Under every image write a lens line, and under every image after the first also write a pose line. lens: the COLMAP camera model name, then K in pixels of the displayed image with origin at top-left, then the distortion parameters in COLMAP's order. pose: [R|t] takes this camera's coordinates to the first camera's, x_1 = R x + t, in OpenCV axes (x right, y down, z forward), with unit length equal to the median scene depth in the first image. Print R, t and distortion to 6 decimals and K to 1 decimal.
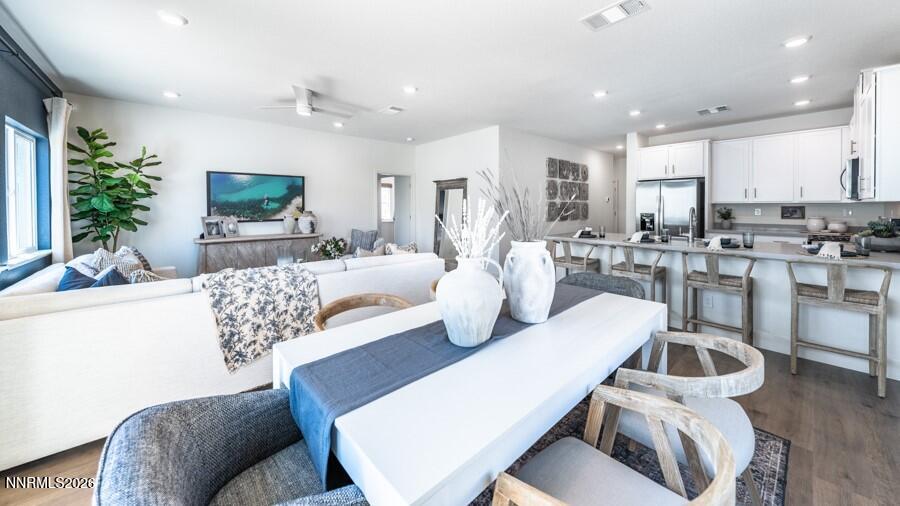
lens RADIAL K [[309.2, 0, 448.9], [0, 309.2, 208.9], [0, 0, 1]] dist [0.000517, 0.000024]
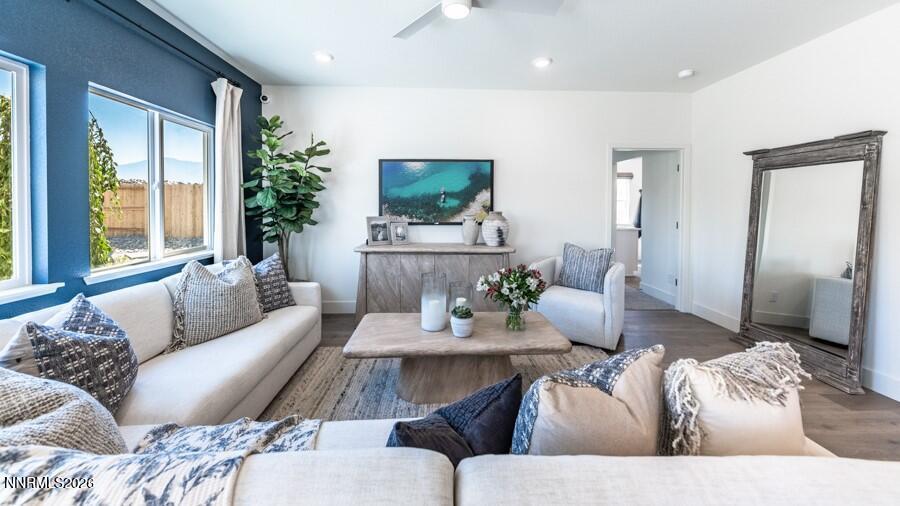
lens RADIAL K [[309.2, 0, 448.9], [0, 309.2, 208.9], [0, 0, 1]] dist [0.000517, 0.000024]
pose [[0.764746, 0.015201, -0.644153, -0.119188], [-0.013622, 0.999880, 0.007424, -0.002583], [0.644188, 0.003097, 0.764861, 0.466187]]
